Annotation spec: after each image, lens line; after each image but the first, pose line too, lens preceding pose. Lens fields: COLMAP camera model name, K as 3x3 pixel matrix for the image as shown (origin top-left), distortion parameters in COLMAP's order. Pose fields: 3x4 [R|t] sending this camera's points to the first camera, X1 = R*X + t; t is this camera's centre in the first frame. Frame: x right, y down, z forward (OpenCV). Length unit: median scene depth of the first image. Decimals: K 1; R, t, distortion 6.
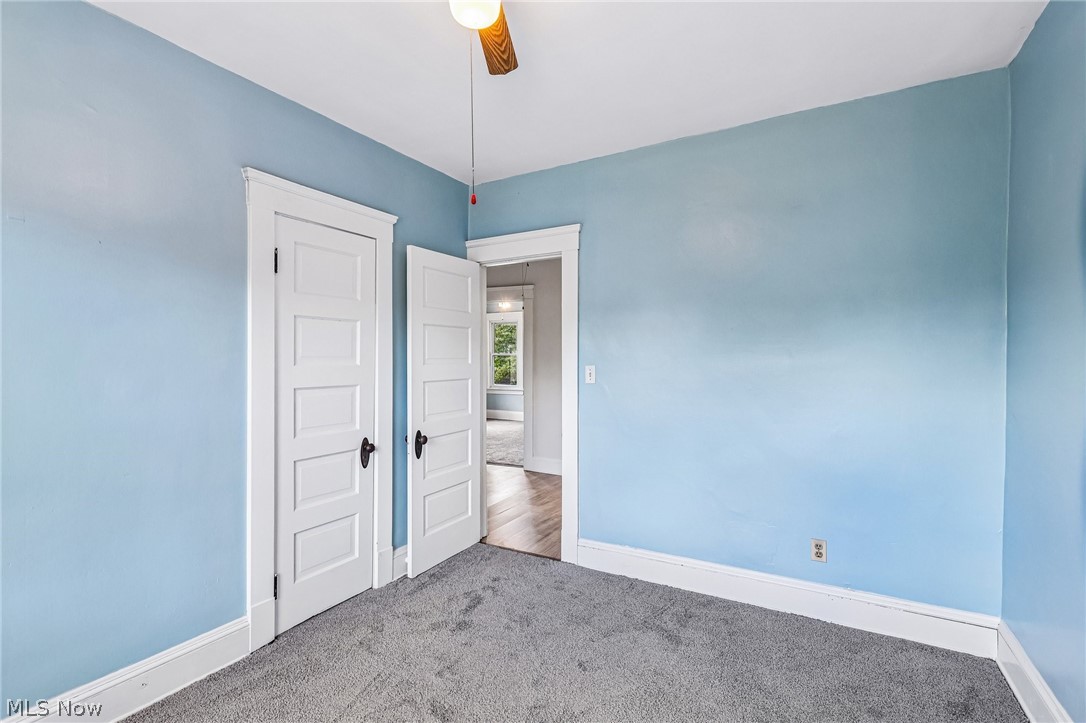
lens RADIAL K [[508.3, 0, 536.8], [0, 508.3, 368.9], [0, 0, 1]] dist [0.000661, -0.000038]
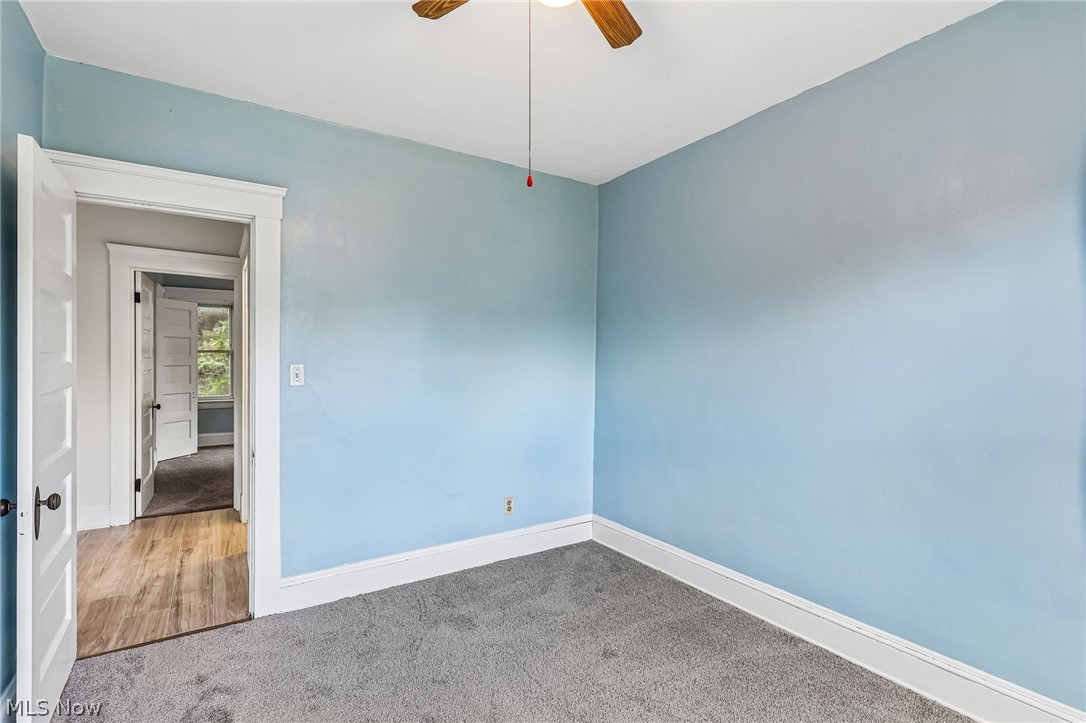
lens RADIAL K [[508.3, 0, 536.8], [0, 508.3, 368.9], [0, 0, 1]] dist [0.000661, -0.000038]
pose [[0.449805, -0.012290, 0.893042, -0.519850], [0.007924, 0.999921, 0.009769, -0.004796], [-0.893092, 0.002682, 0.449867, 0.318729]]
